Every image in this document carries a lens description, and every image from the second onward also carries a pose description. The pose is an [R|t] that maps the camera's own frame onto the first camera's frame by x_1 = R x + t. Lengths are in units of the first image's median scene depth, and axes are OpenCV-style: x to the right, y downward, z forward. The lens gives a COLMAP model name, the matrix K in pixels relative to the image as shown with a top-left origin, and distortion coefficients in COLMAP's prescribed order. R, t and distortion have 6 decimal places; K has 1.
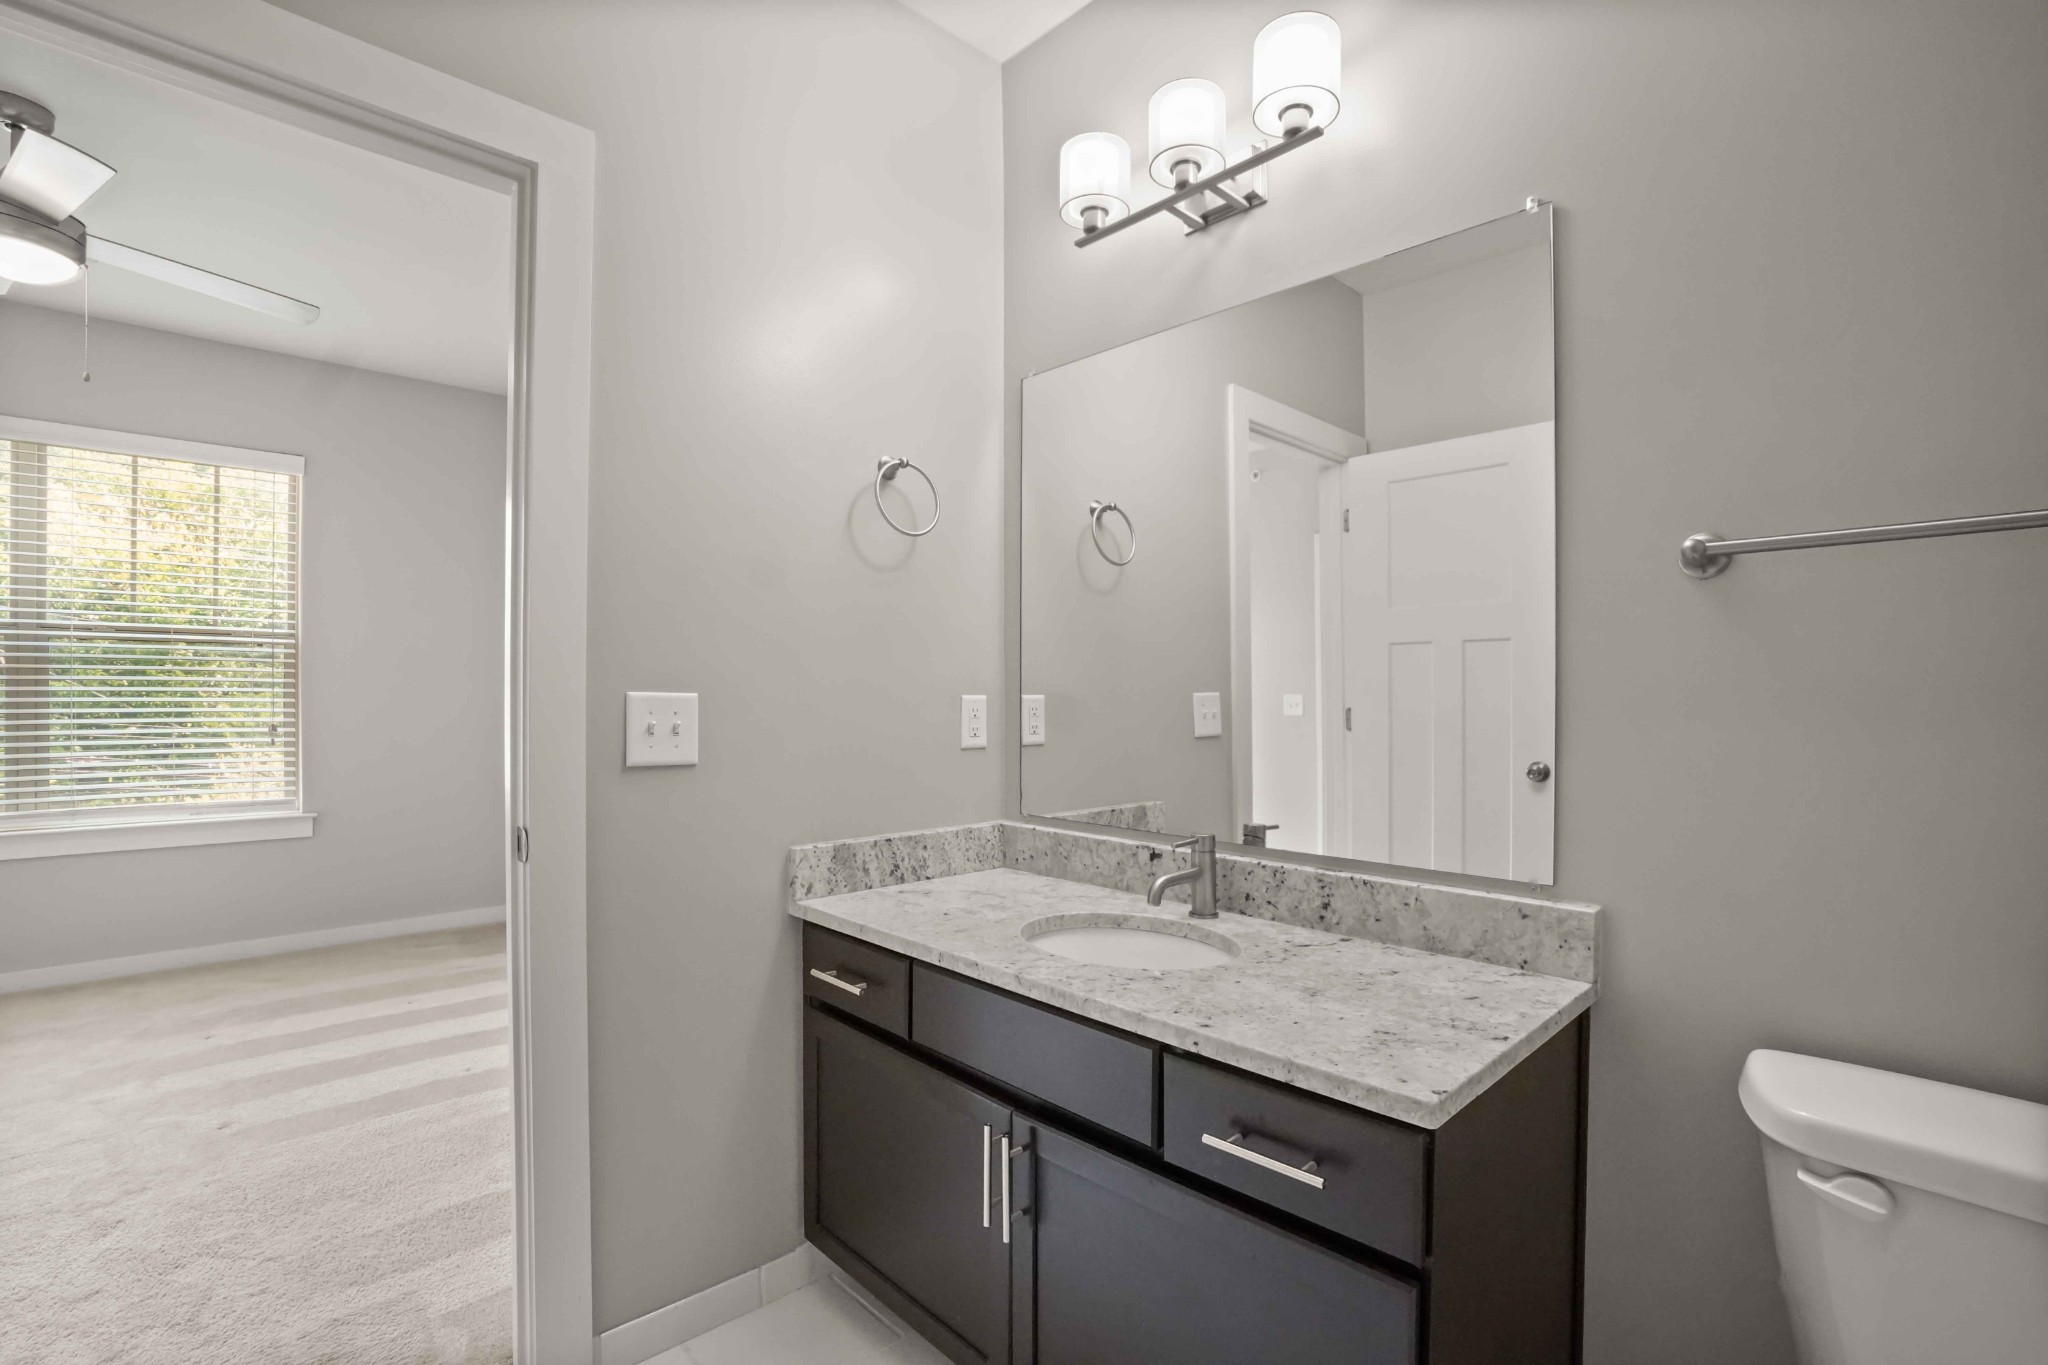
lens RADIAL K [[918.9, 0, 1022.6], [0, 918.9, 658.3], [0, 0, 1]] dist [-0.058961, 0.021673]
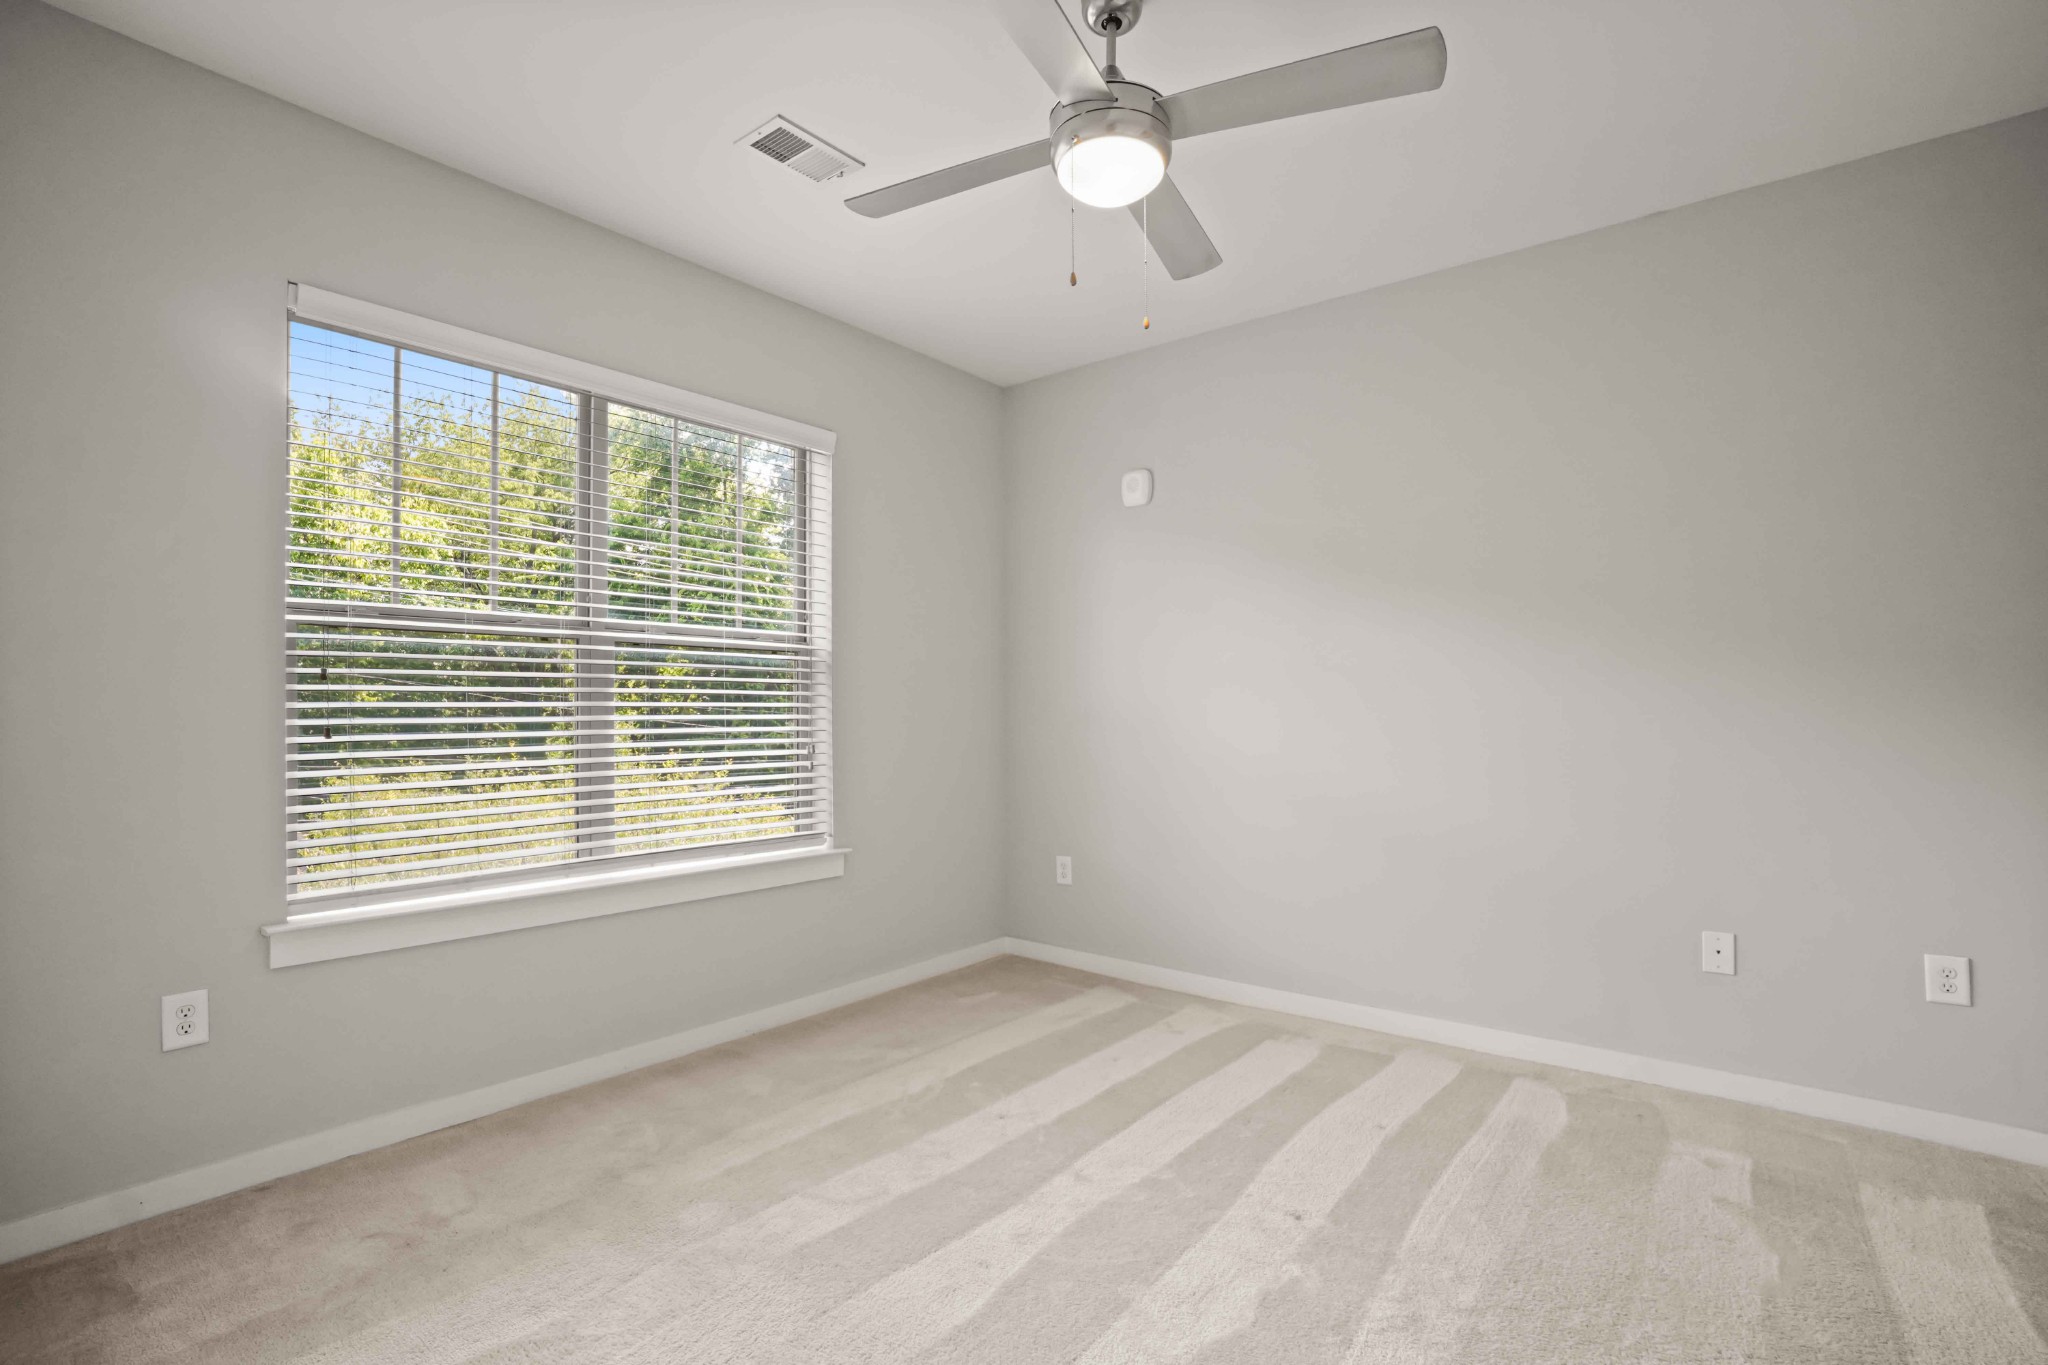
lens RADIAL K [[945.1, 0, 1020.5], [0, 945.1, 689.6], [0, 0, 1]] dist [-0.058320, 0.030921]
pose [[0.992281, -0.002956, 0.123973, -1.688765], [-0.000099, 0.999697, 0.024625, 0.001826], [-0.124008, -0.024447, 0.991980, 0.216053]]
